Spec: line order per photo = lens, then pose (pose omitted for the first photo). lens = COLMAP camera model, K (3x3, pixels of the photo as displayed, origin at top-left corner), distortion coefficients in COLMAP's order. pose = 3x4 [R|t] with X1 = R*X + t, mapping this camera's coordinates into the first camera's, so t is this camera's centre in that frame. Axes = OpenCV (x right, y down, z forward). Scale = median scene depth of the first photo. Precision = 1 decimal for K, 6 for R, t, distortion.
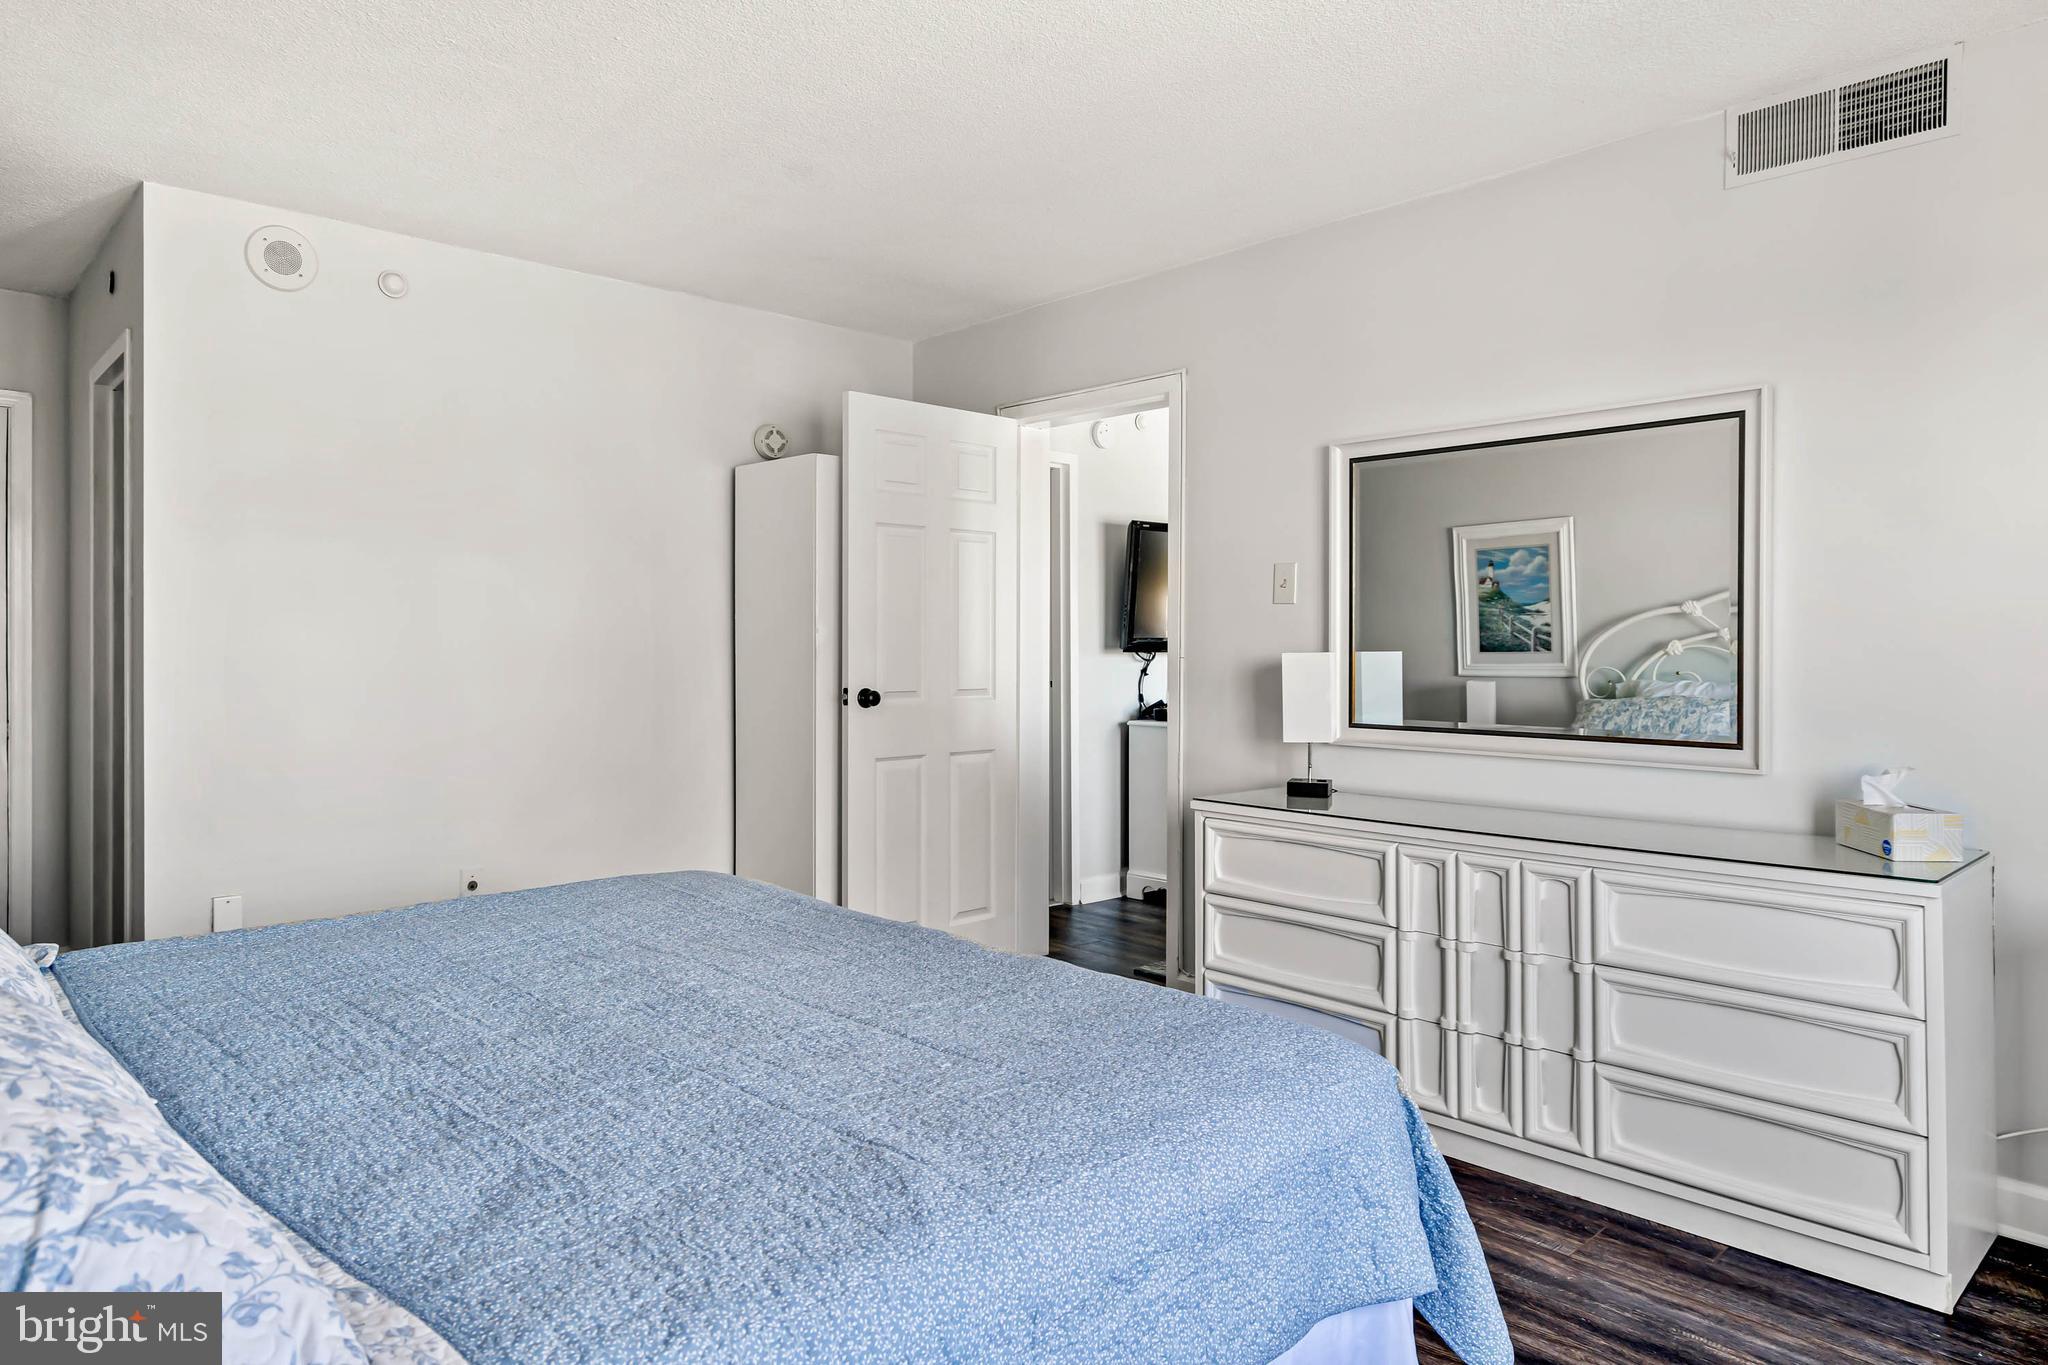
lens RADIAL K [[1257.6, 0, 1024.6], [0, 1257.6, 632.1], [0, 0, 1]] dist [0.010527, 0.002738]
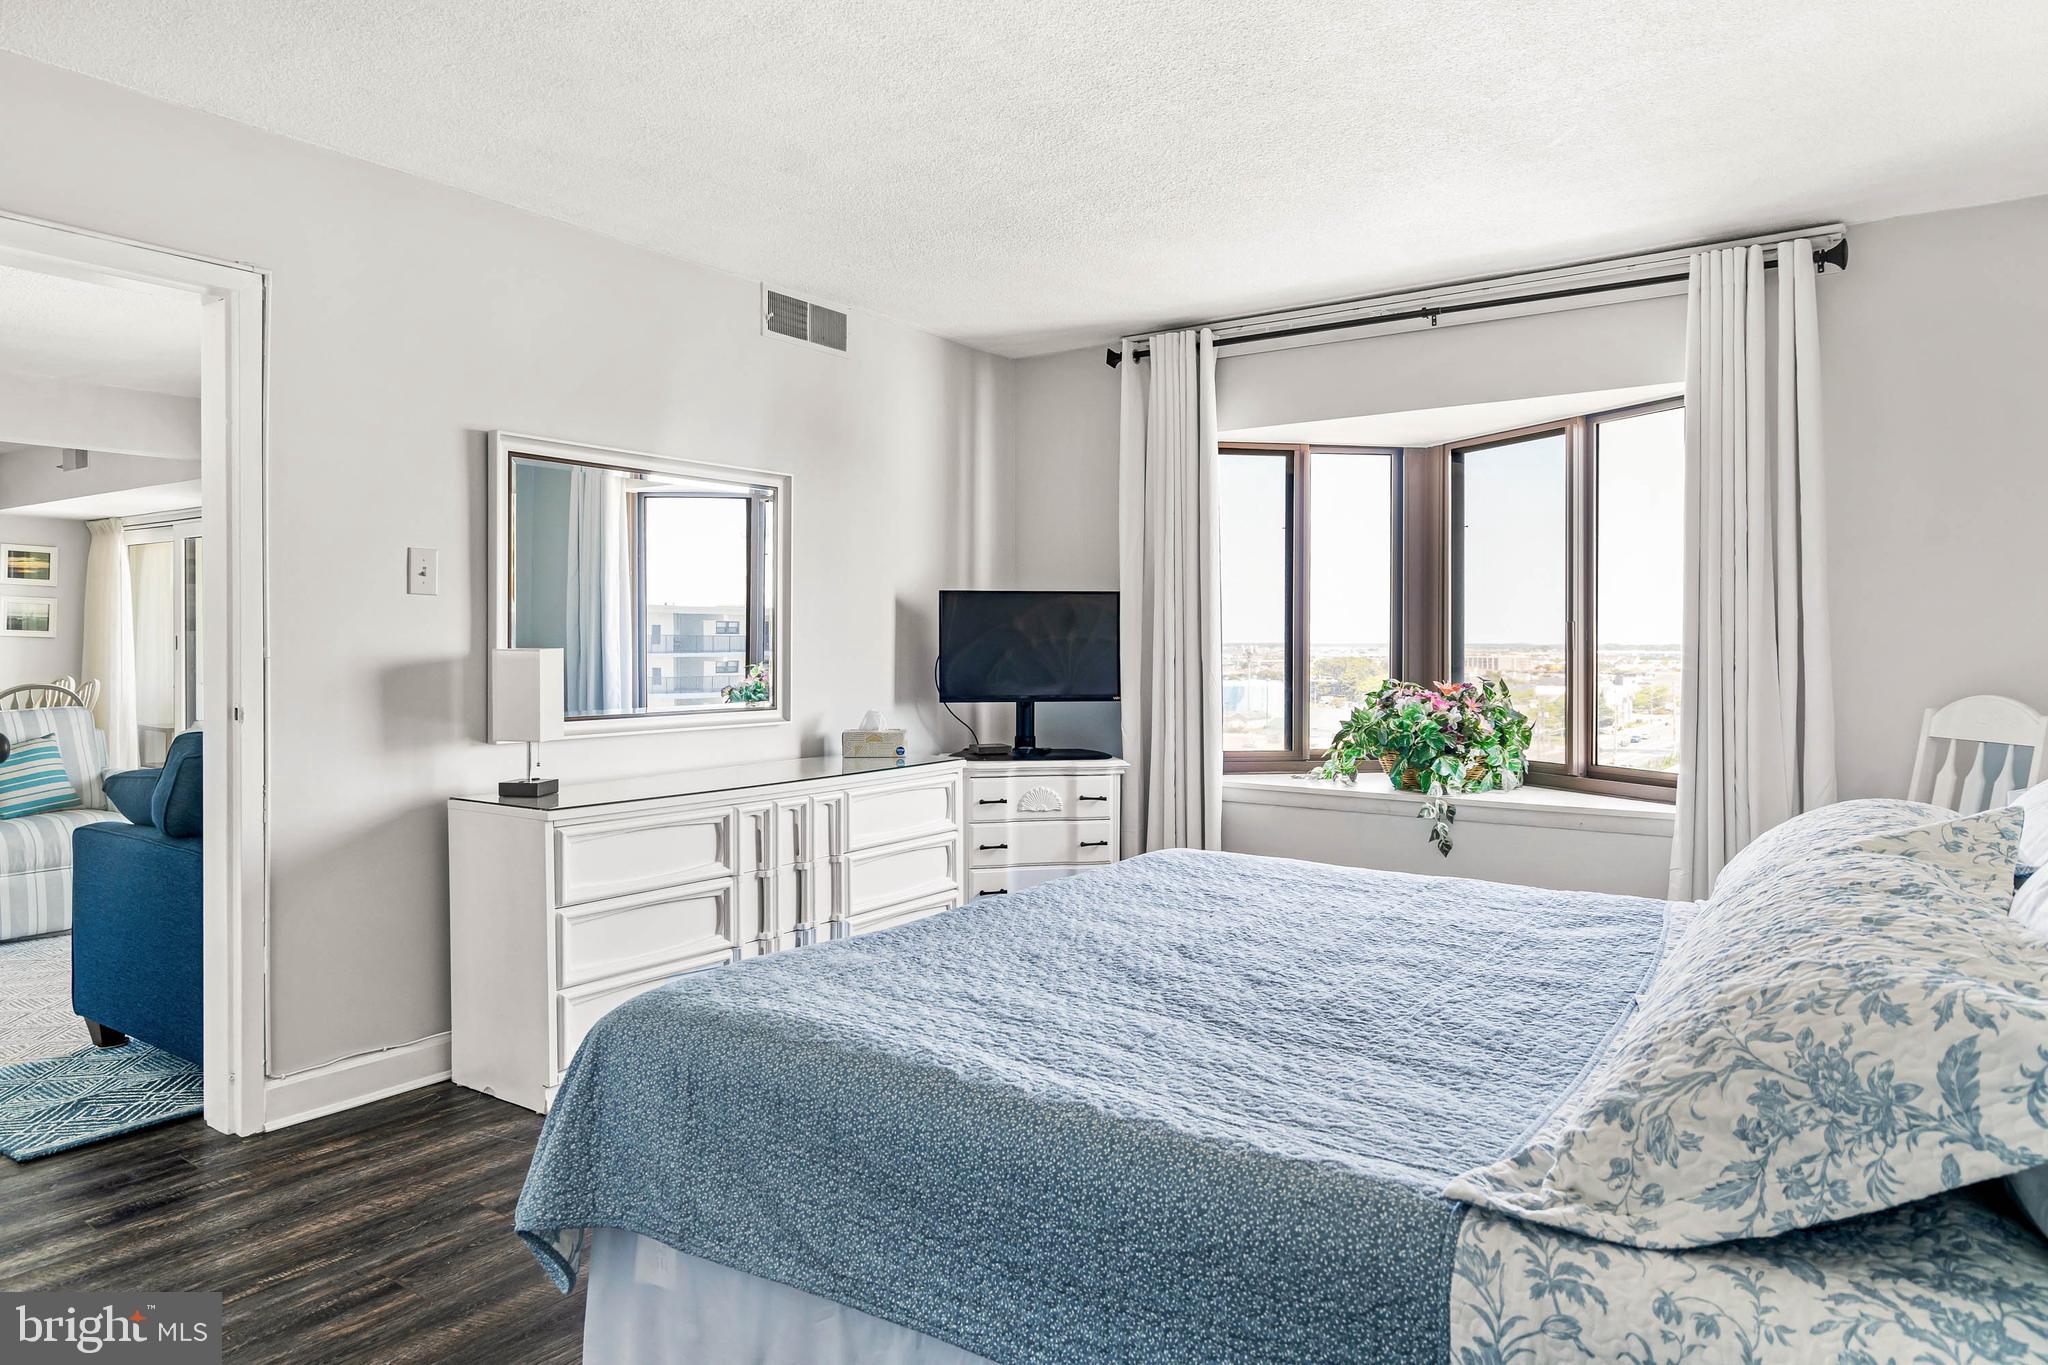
lens RADIAL K [[1257.6, 0, 1024.6], [0, 1257.6, 632.1], [0, 0, 1]] dist [0.010527, 0.002738]
pose [[-0.186935, 0.008119, 0.982339, -0.882906], [-0.008635, 0.999914, -0.009908, 0.010712], [-0.982334, -0.010334, -0.186849, 0.892480]]
